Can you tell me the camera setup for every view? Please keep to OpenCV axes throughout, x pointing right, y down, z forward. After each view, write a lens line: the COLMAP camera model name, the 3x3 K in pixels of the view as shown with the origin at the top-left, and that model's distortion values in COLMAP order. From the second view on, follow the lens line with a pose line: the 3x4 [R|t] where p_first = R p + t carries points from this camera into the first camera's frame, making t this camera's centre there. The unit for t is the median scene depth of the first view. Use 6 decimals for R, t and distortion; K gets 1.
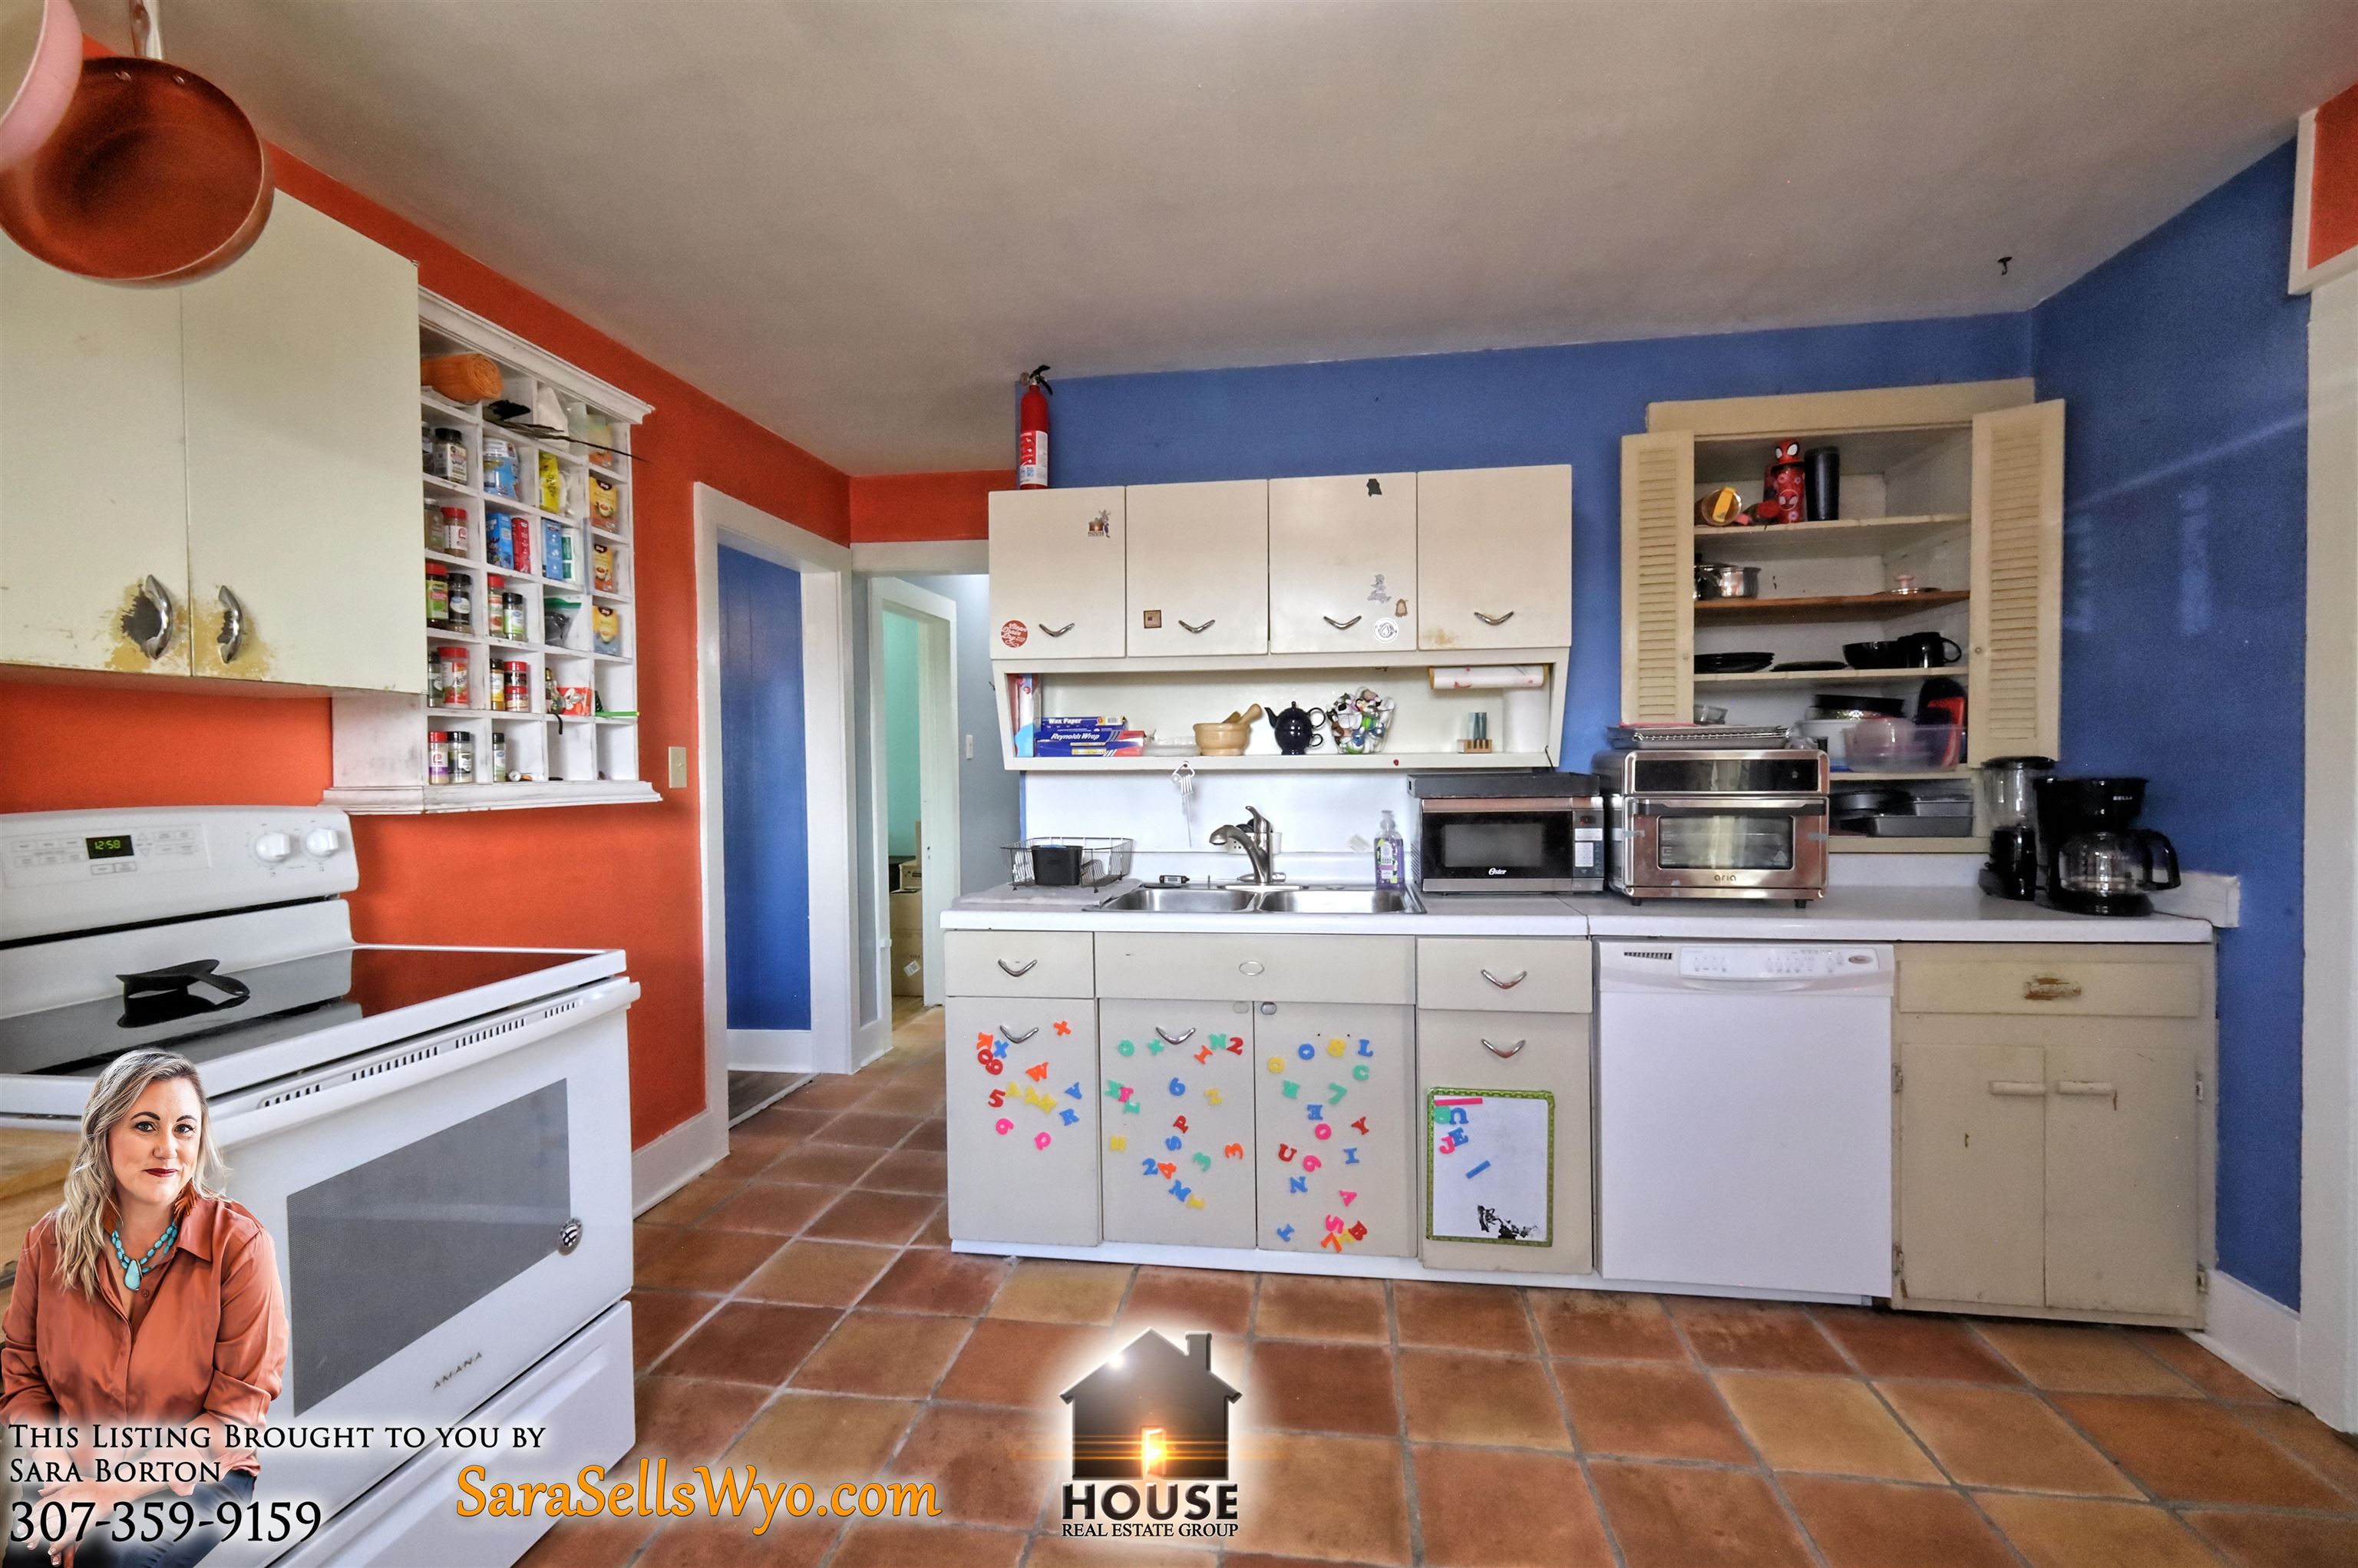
lens RADIAL K [[1039.5, 0, 1176.7], [0, 1039.5, 777.7], [0, 0, 1]] dist [-0.001000, -0.000177]
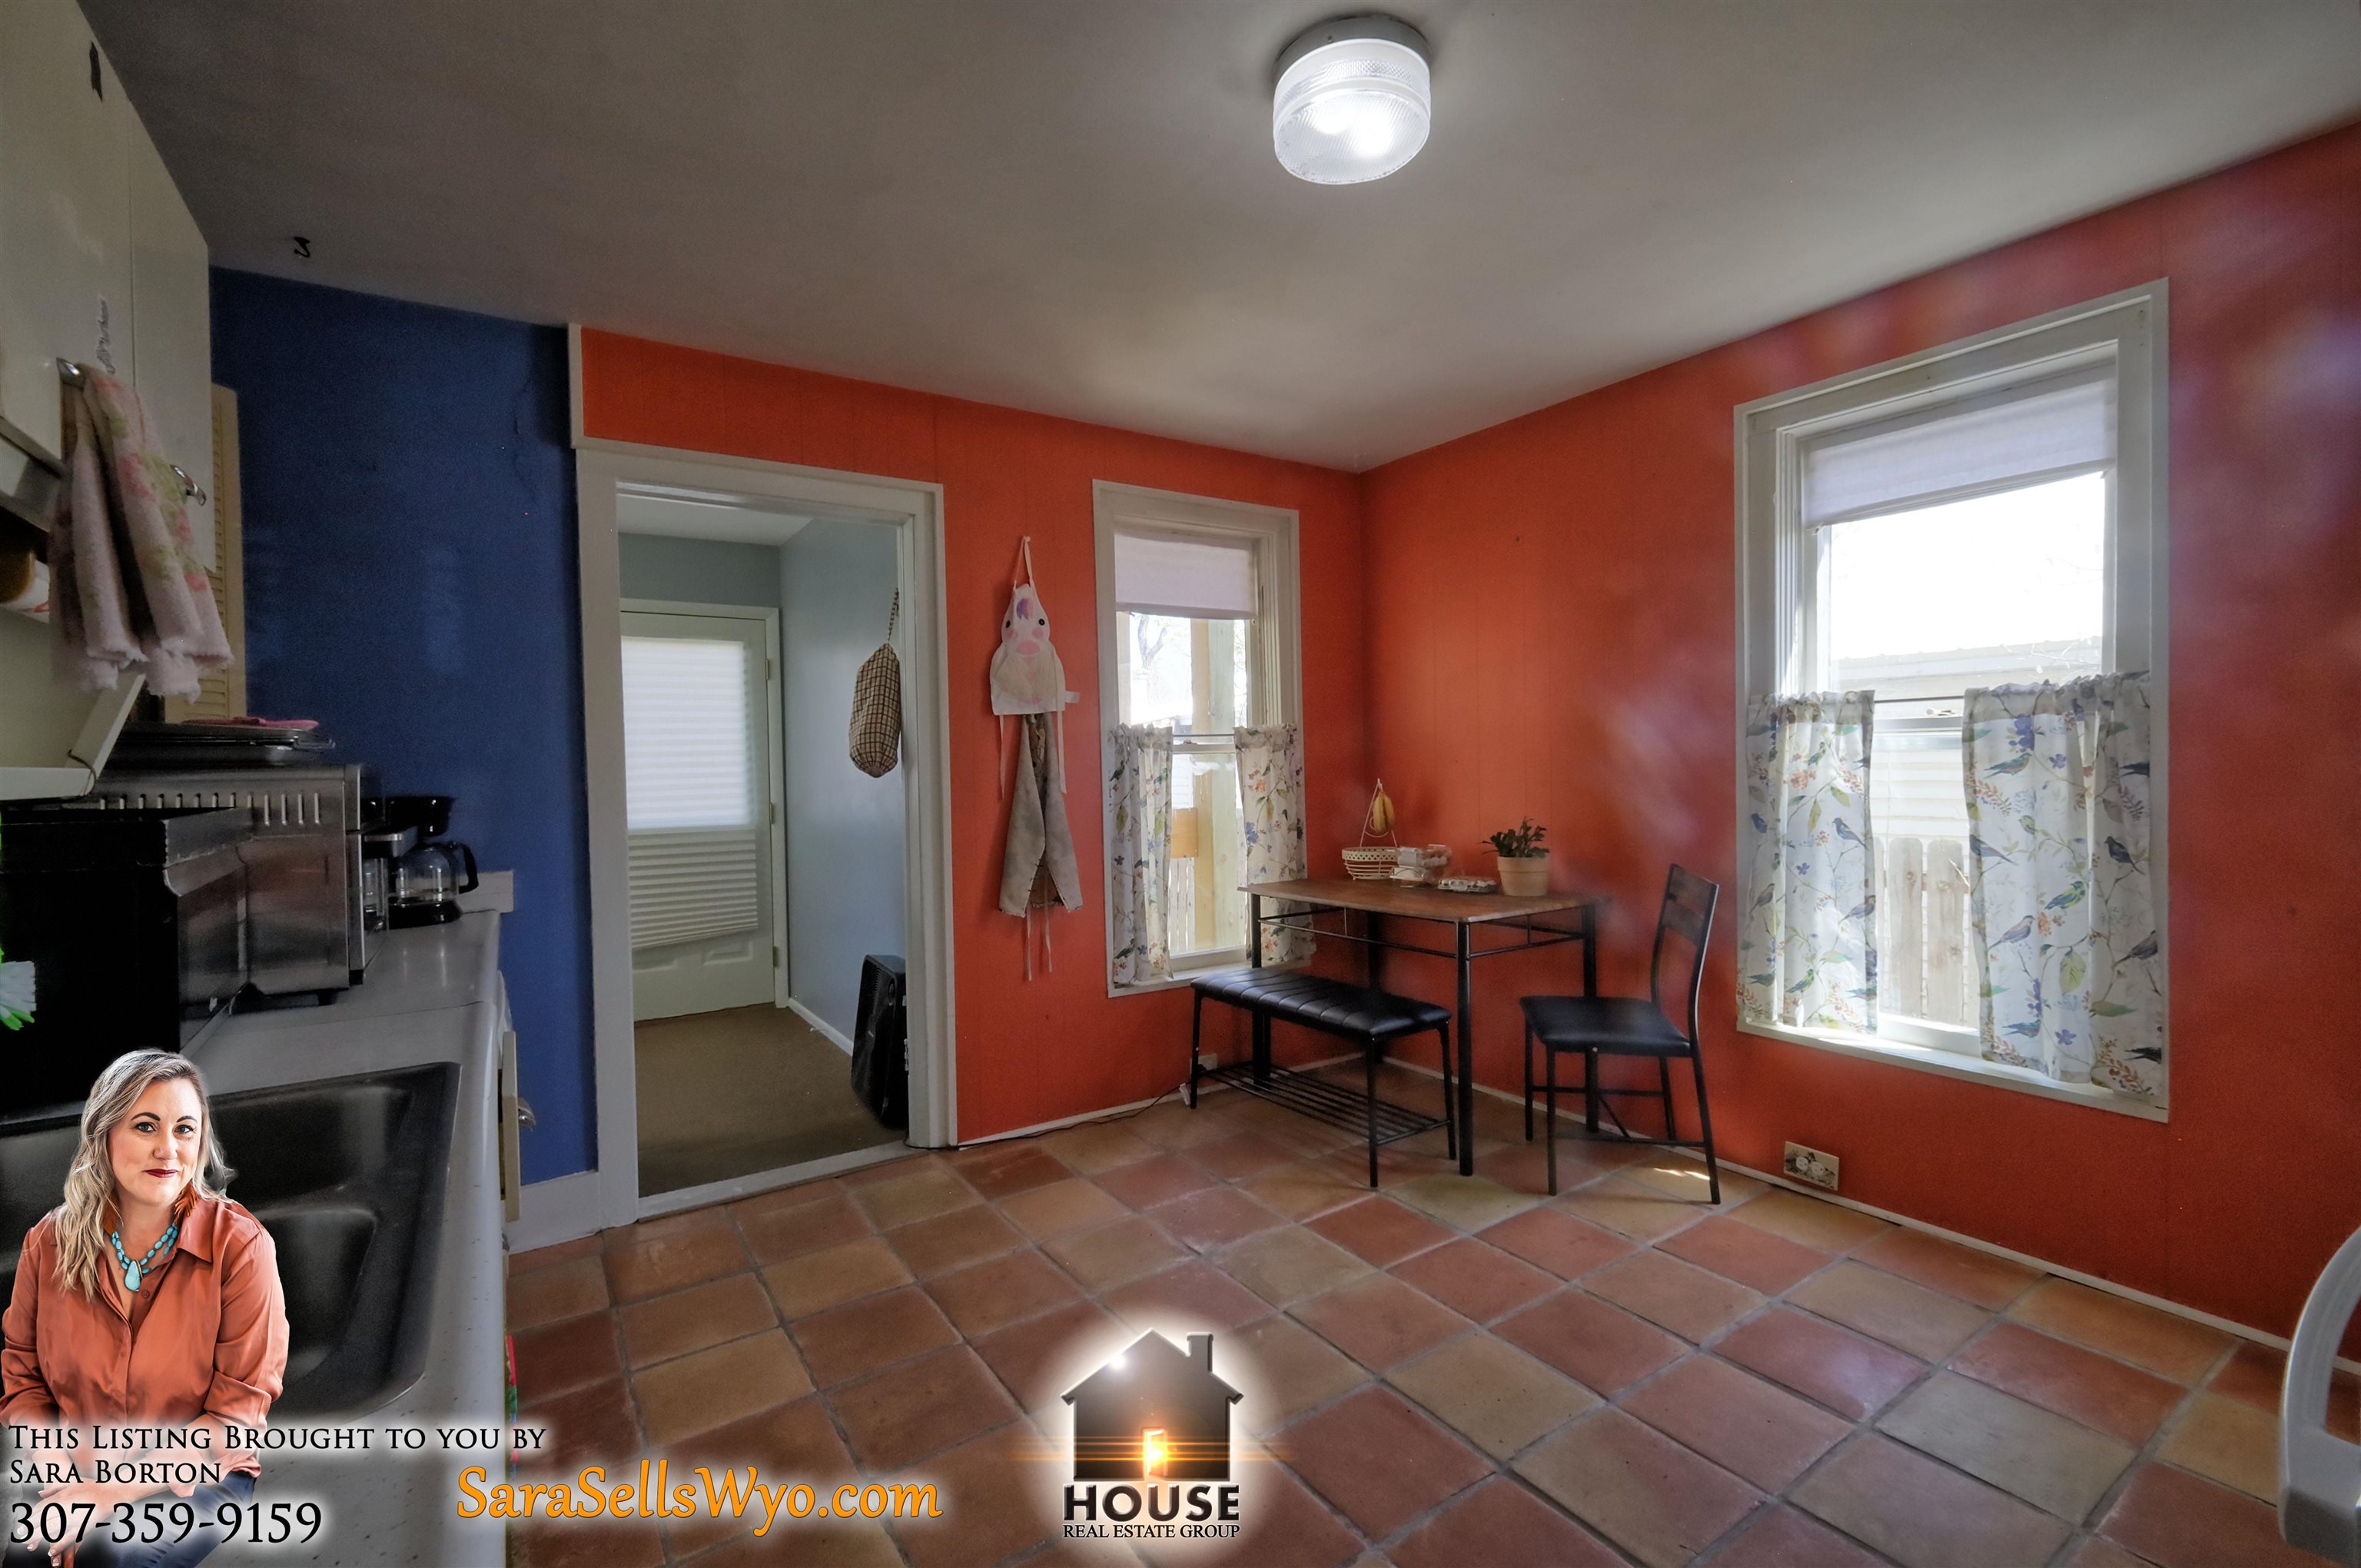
lens RADIAL K [[1040.9, 0, 1184.4], [0, 1040.9, 780.9], [0, 0, 1]] dist [-0.001000, -0.000177]
pose [[-0.669250, 0.002260, 0.743034, -0.468176], [0.033854, 0.999050, 0.027454, -0.021825], [-0.742266, 0.043528, -0.668690, 1.204284]]
